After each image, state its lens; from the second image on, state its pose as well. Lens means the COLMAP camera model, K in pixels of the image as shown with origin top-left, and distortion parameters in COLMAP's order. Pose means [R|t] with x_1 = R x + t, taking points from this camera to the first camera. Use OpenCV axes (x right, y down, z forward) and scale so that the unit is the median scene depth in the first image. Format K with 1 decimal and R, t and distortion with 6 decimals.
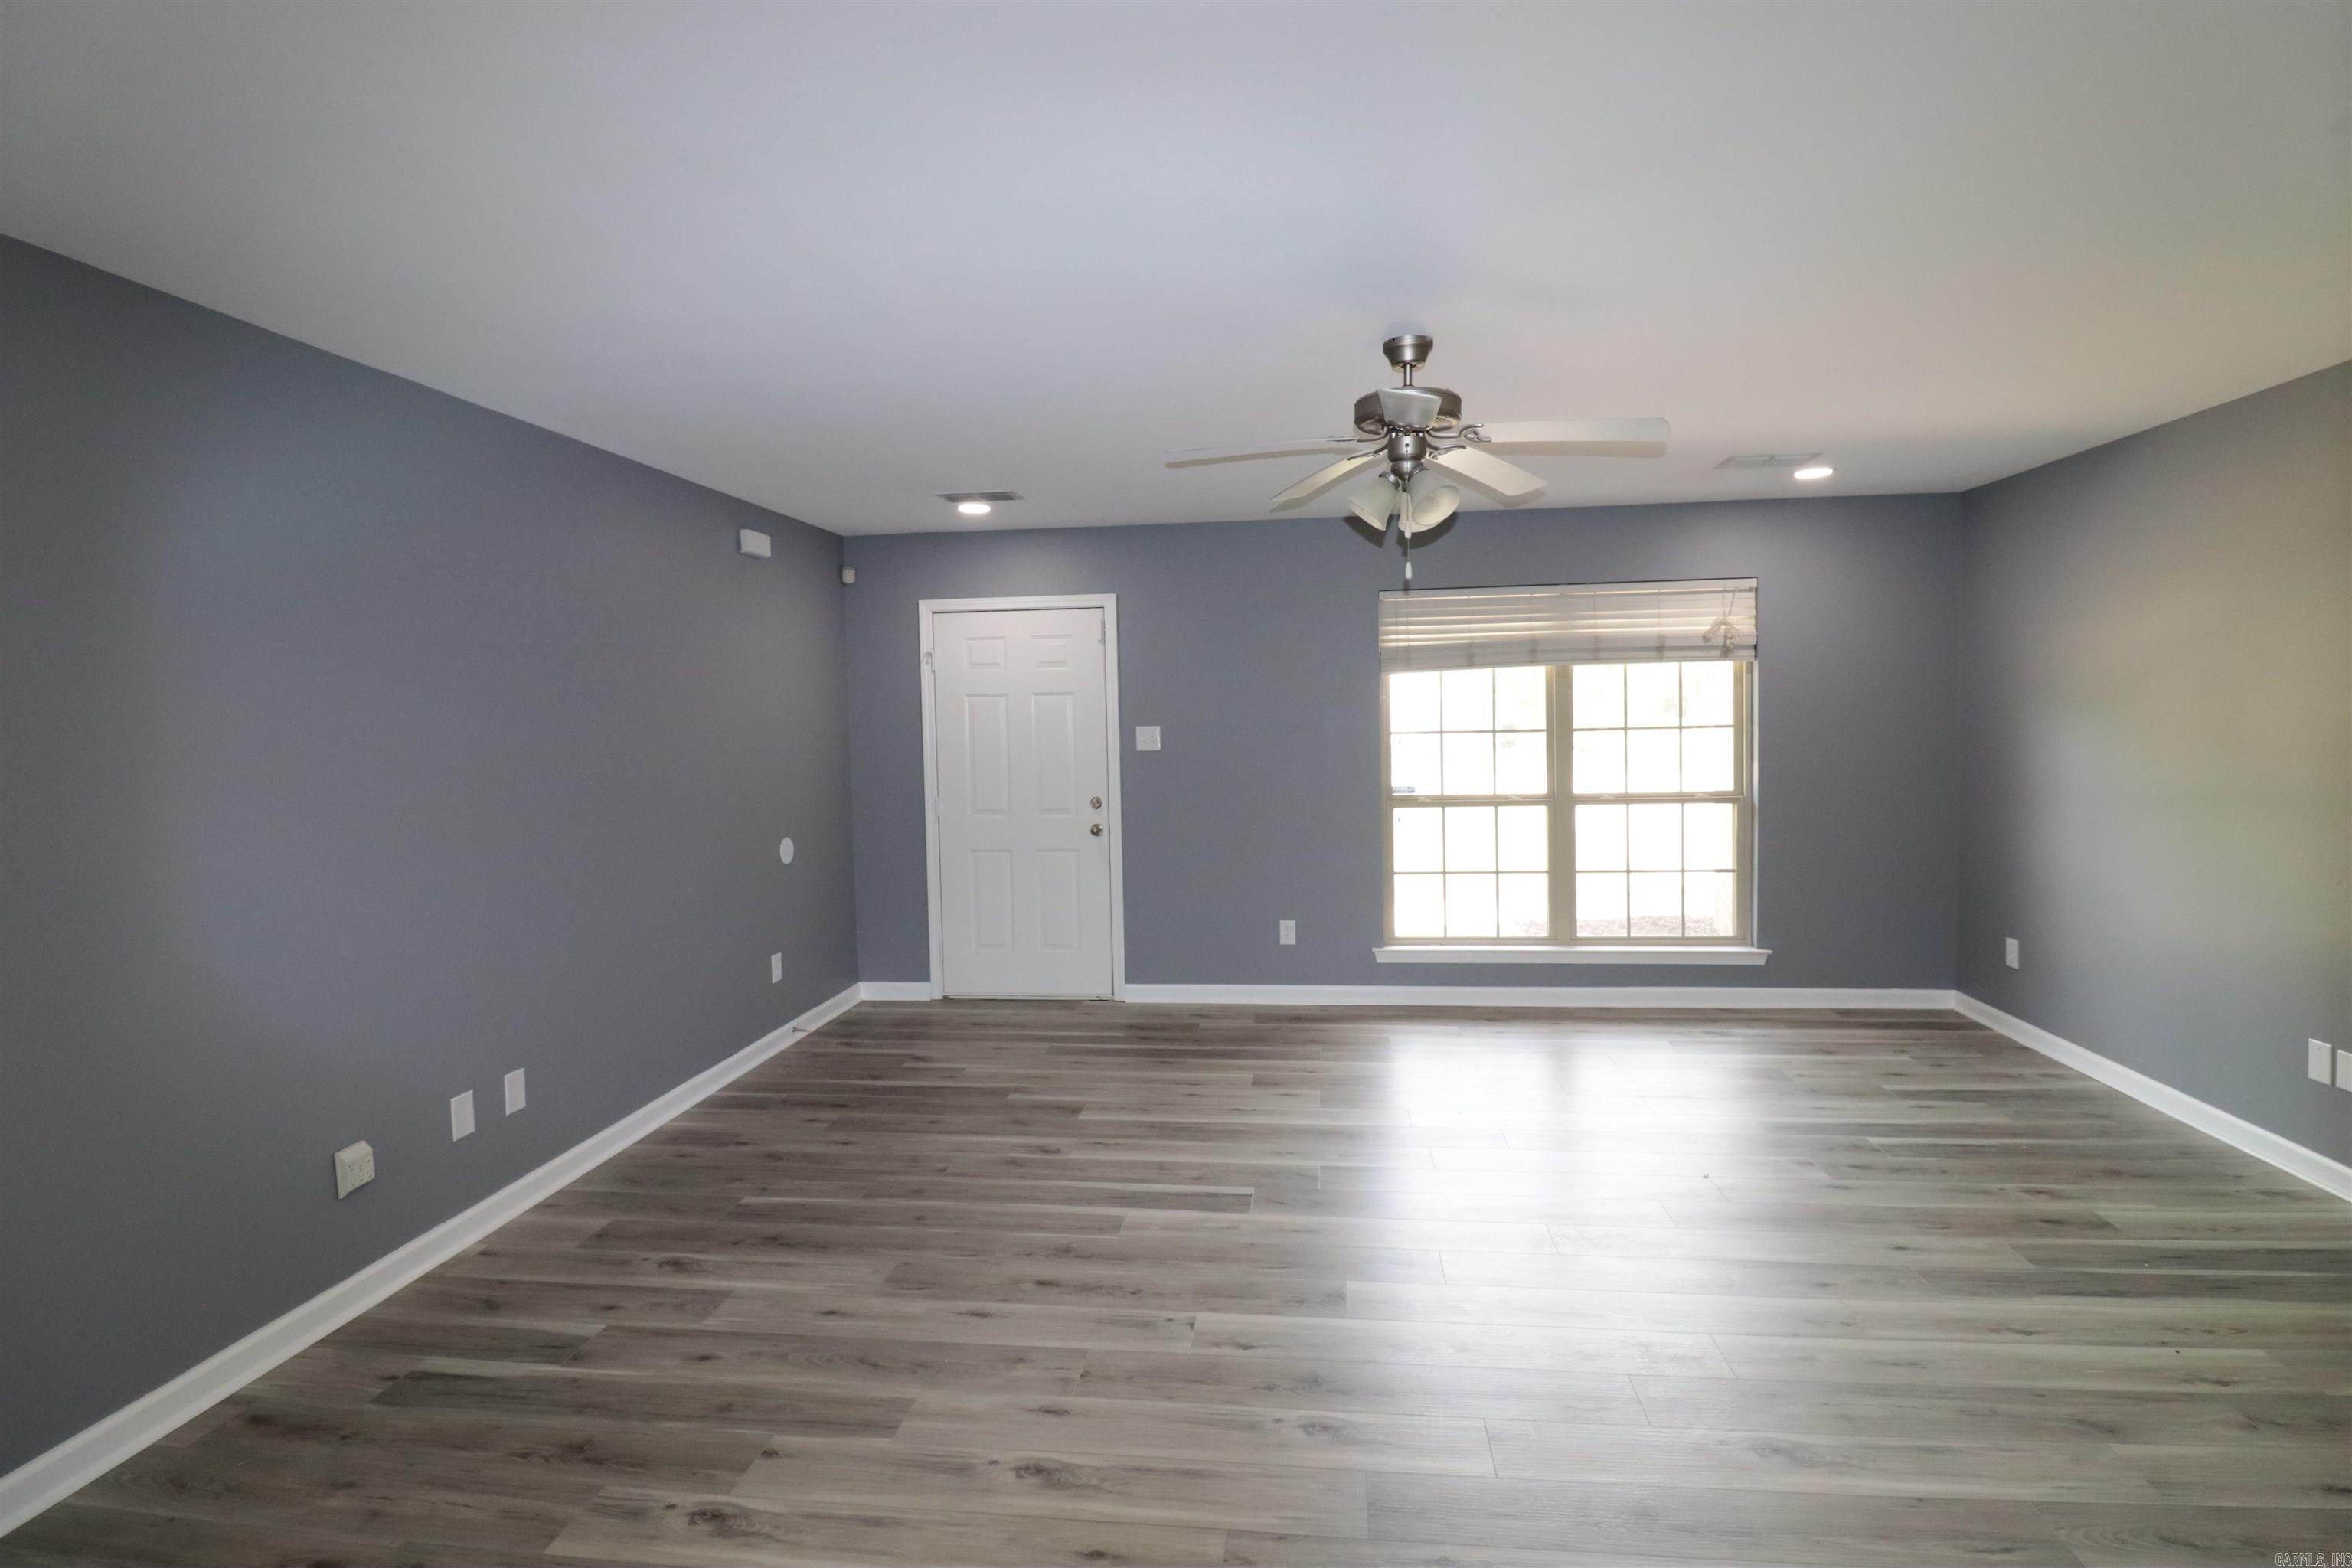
lens RADIAL K [[1094.0, 0, 1204.5], [0, 1094.0, 761.6], [0, 0, 1]] dist [0.000830, -0.013100]
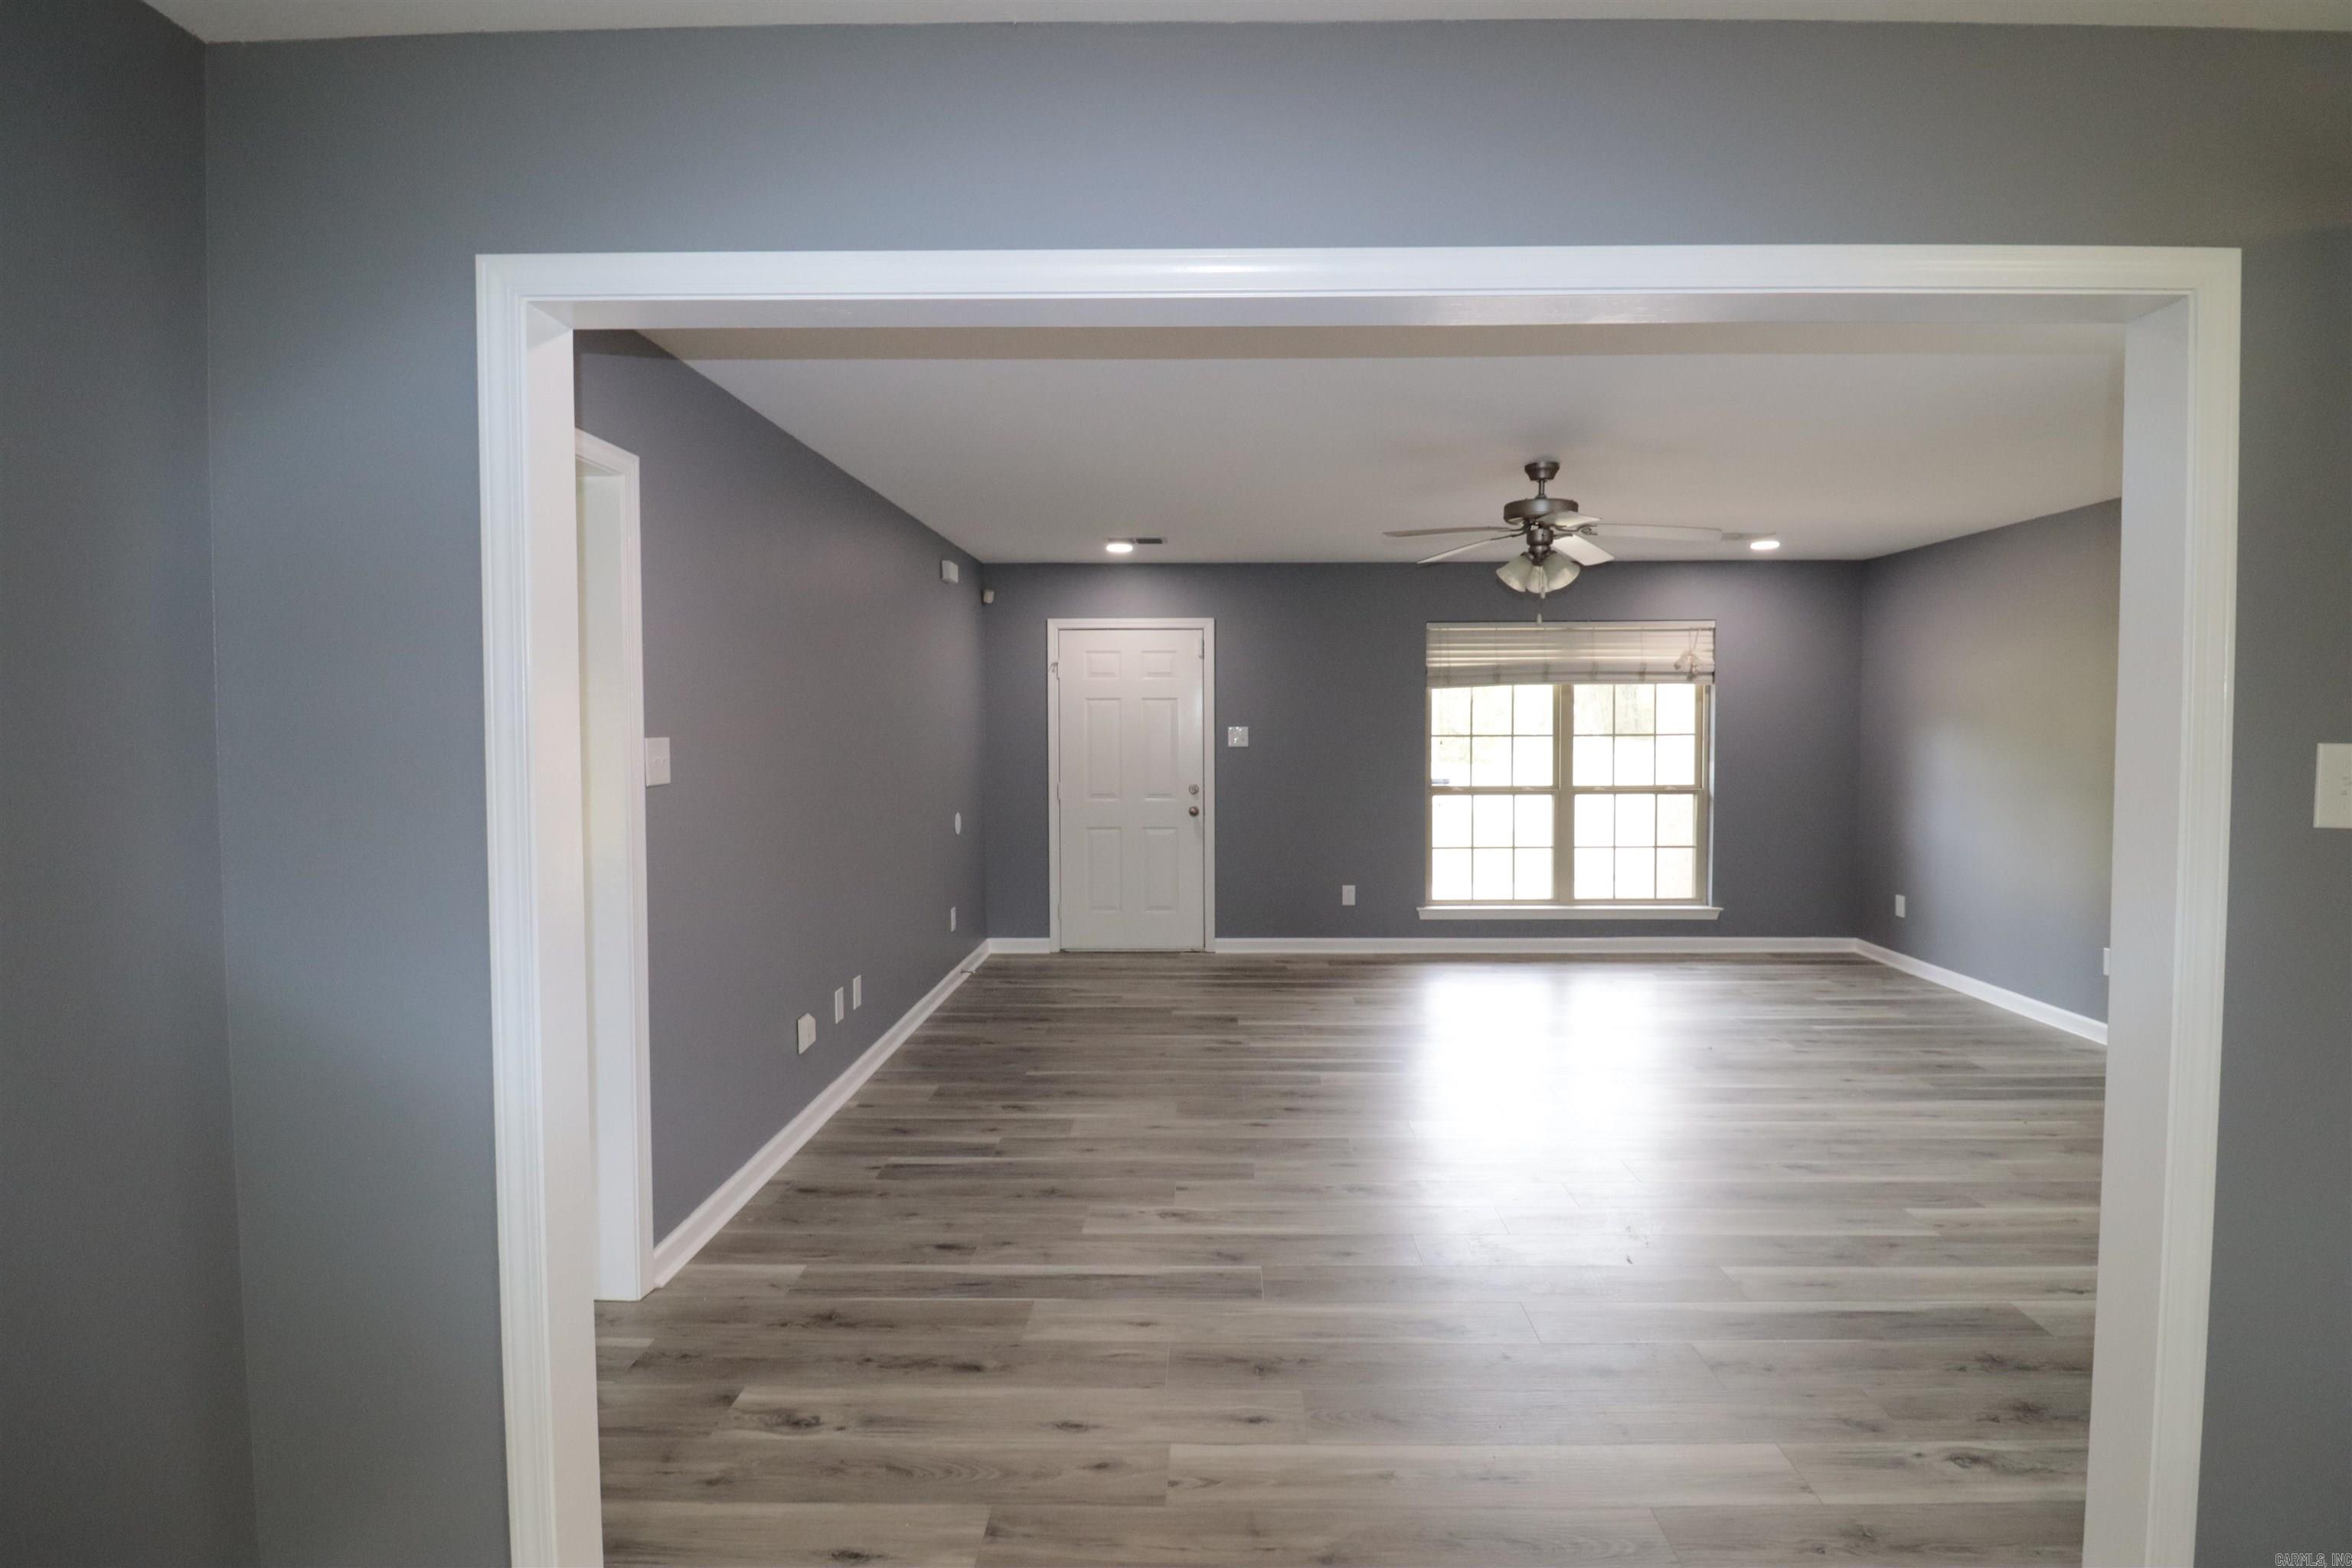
lens RADIAL K [[1094.0, 0, 1204.5], [0, 1094.0, 761.6], [0, 0, 1]] dist [0.000830, -0.013100]
pose [[0.994925, 0.014180, 0.099615, -0.258016], [-0.013298, 0.999866, -0.009518, 0.022988], [-0.099737, 0.008145, 0.994981, -0.264406]]
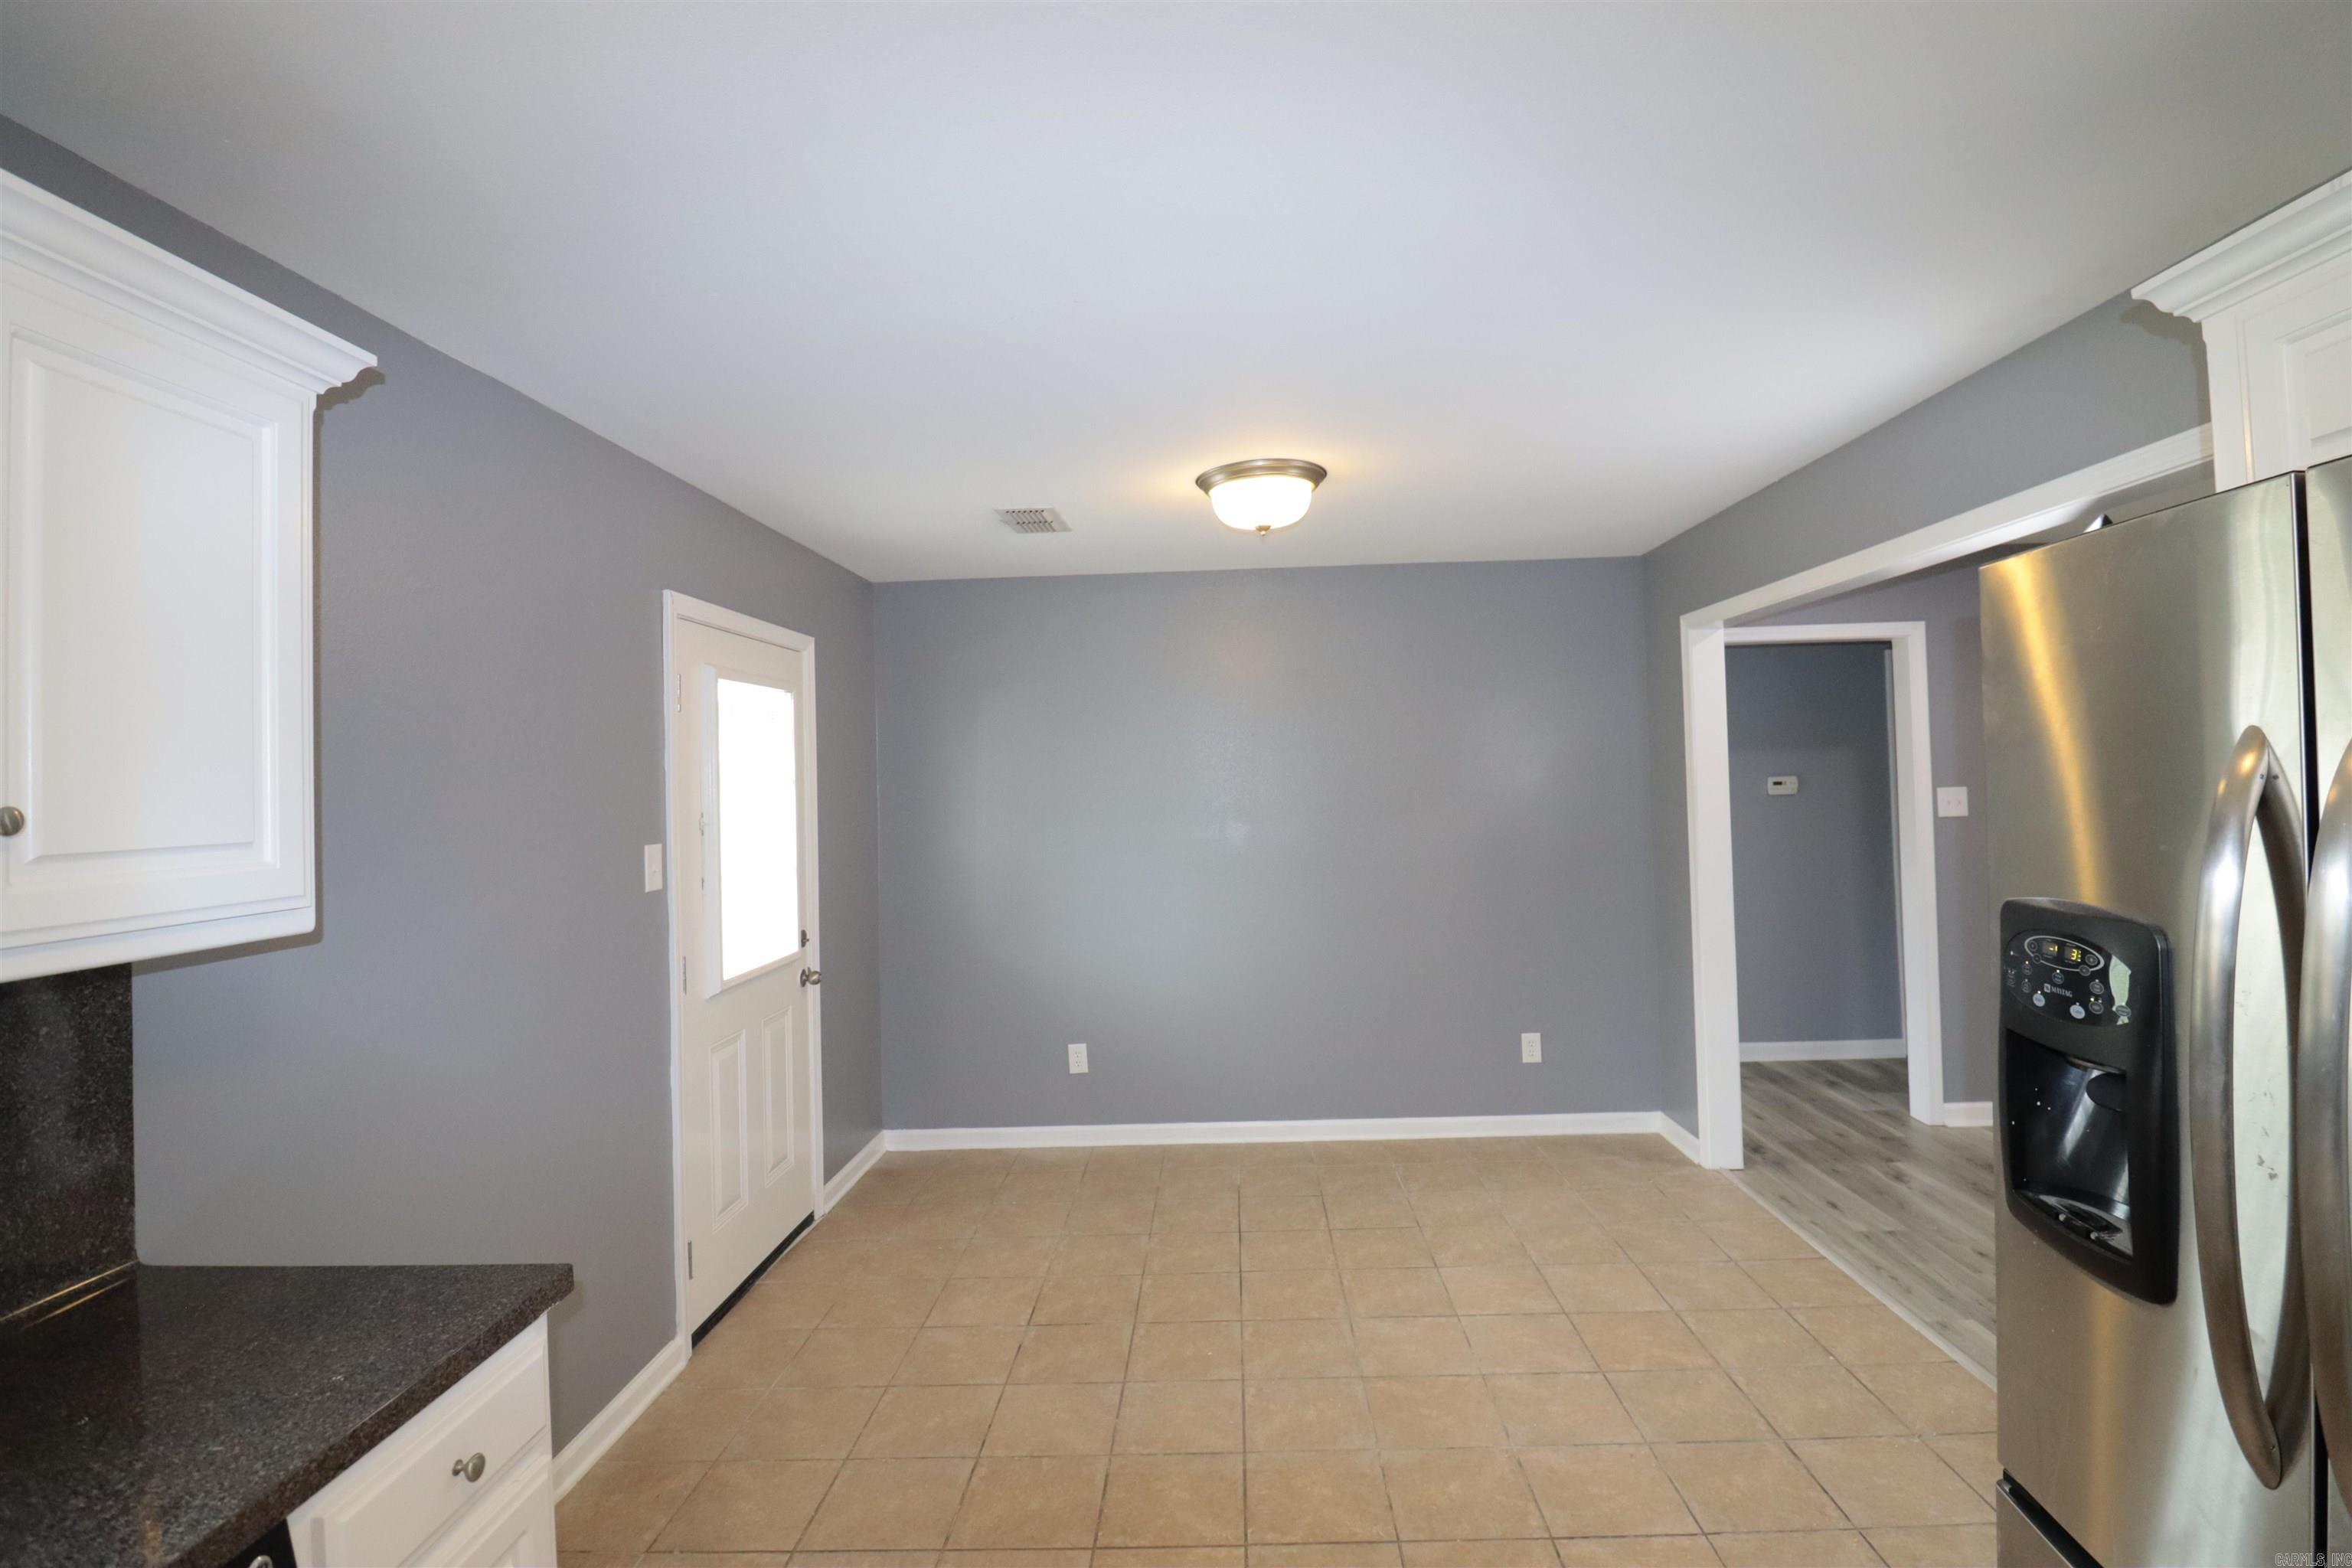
lens RADIAL K [[1094.0, 0, 1204.5], [0, 1094.0, 761.6], [0, 0, 1]] dist [0.000830, -0.013100]
pose [[0.080873, -0.002584, -0.996721, 0.441513], [-0.016680, 0.999853, -0.003945, -0.000684], [0.996585, 0.016944, 0.080818, -0.382355]]
